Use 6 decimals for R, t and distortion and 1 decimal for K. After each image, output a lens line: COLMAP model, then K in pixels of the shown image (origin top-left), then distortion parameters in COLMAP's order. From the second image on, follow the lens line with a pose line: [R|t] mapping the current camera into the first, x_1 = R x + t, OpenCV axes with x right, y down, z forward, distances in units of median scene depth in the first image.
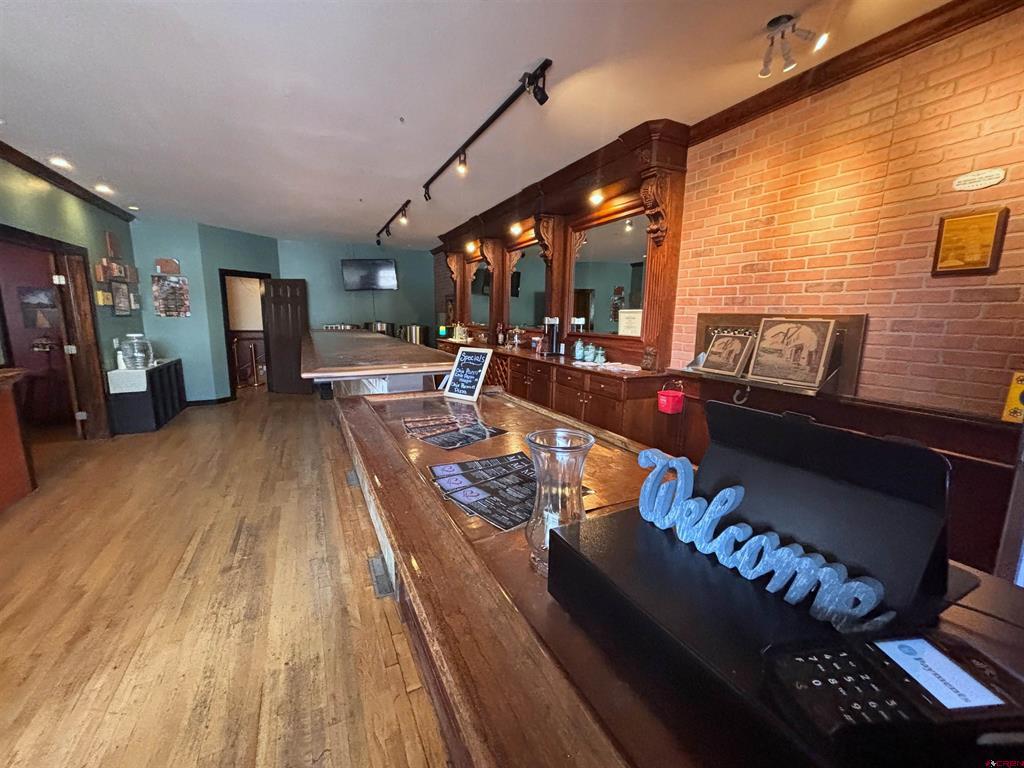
lens RADIAL K [[412.7, 0, 513.3], [0, 412.7, 386.5], [0, 0, 1]] dist [0.002911, -0.001879]
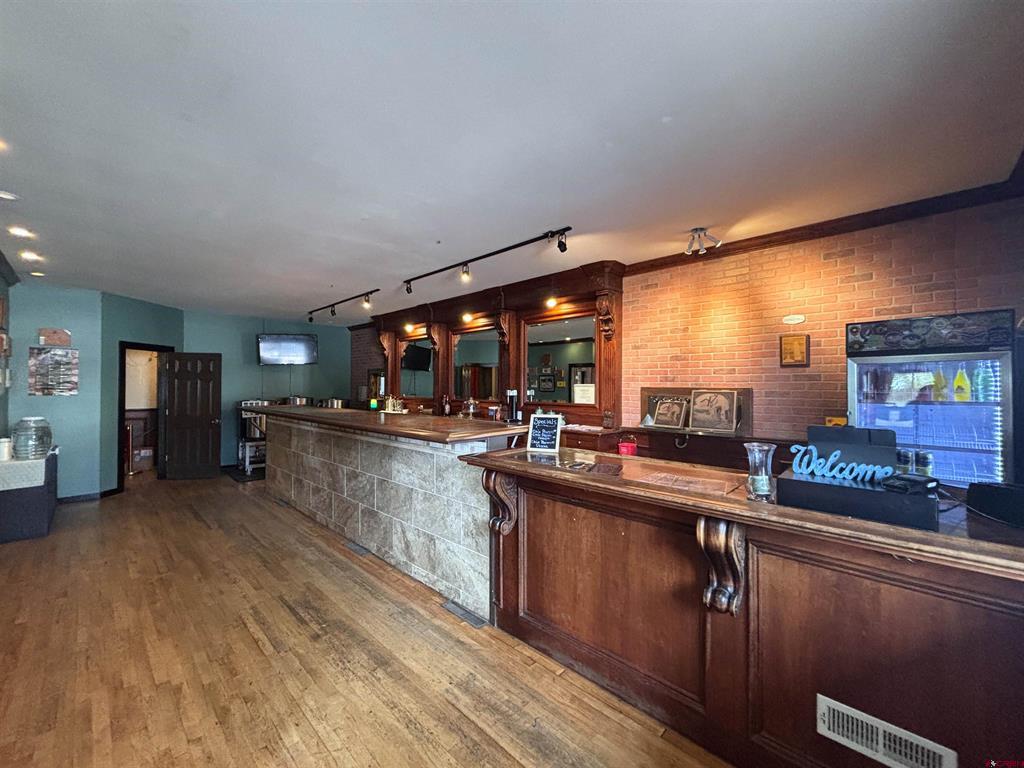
lens RADIAL K [[412.7, 0, 514.4], [0, 412.7, 386.1], [0, 0, 1]] dist [0.002911, -0.001879]
pose [[0.941314, -0.010861, 0.337357, -0.464831], [0.067614, 0.985291, -0.156939, 0.015394], [-0.330691, 0.170539, 0.928203, -0.190779]]
